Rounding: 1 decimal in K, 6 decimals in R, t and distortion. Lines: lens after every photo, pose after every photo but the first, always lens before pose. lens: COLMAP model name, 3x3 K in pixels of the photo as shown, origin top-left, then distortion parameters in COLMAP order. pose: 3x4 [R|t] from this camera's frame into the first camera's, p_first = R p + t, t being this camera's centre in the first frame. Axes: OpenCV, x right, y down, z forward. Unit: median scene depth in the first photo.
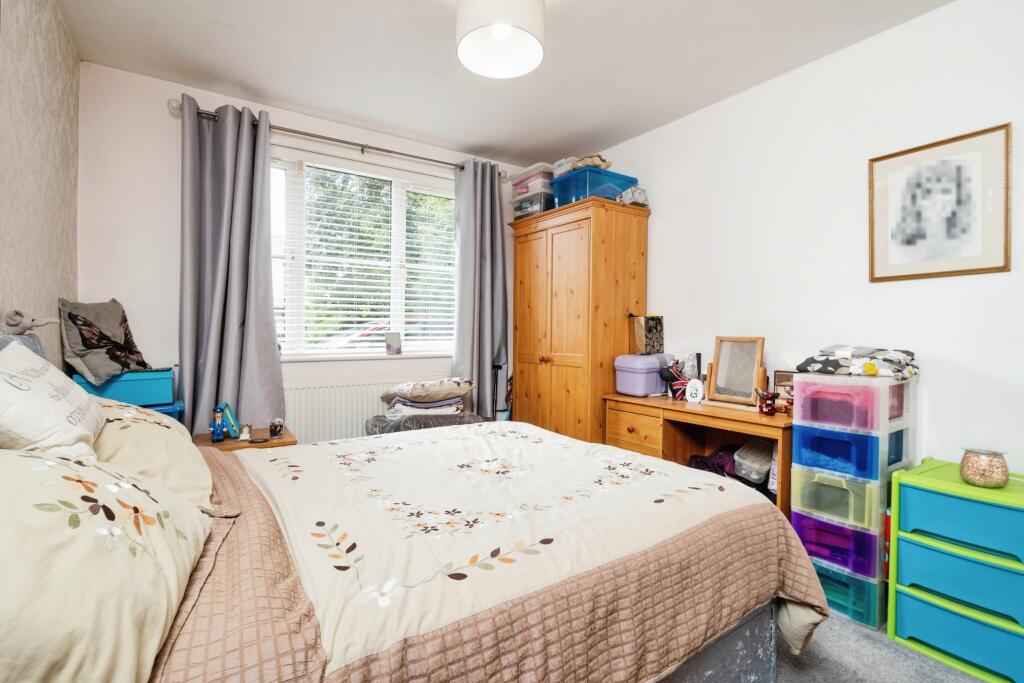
lens RADIAL K [[476.0, 0, 512.0], [0, 476.0, 341.5], [0, 0, 1]] dist [-0.005302, -0.000063]
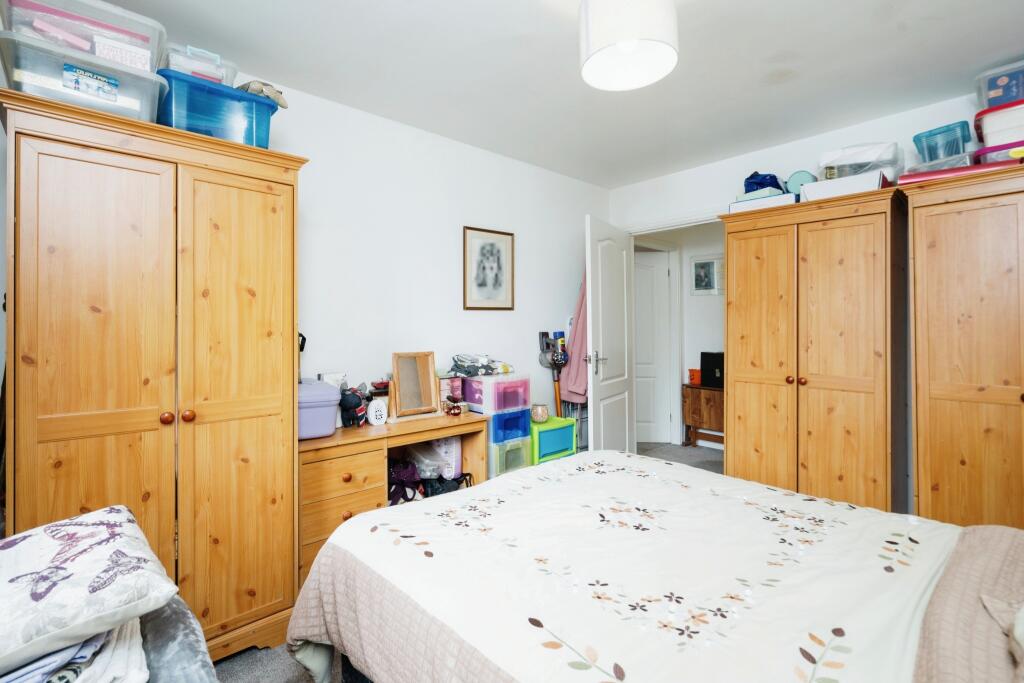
lens RADIAL K [[472.6, 0, 512.1], [0, 472.6, 322.6], [0, 0, 1]] dist [-0.004657, -0.000094]
pose [[-0.127030, 0.005662, 0.991883, -0.705476], [0.024507, 0.999696, -0.002568, -0.078940], [-0.991596, 0.023982, -0.127130, 1.044486]]
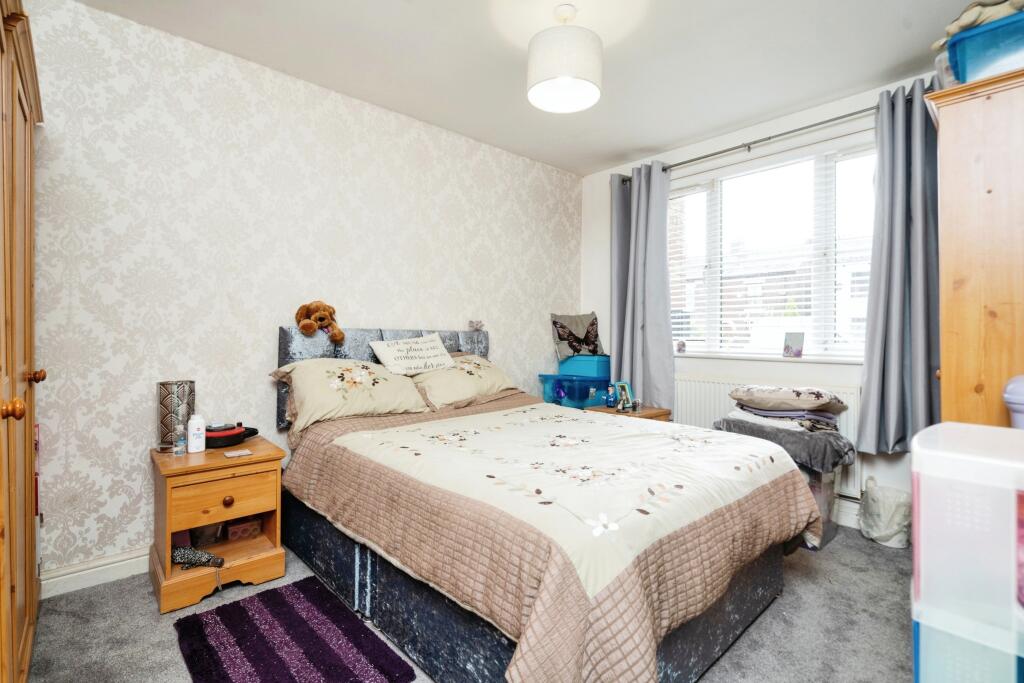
lens RADIAL K [[476.0, 0, 512.0], [0, 476.0, 341.5], [0, 0, 1]] dist [-0.005302, -0.000063]
pose [[0.154554, 0.013906, -0.987887, 0.855768], [-0.028407, 0.999550, 0.009626, 0.006763], [0.987576, 0.026575, 0.154879, 0.532768]]
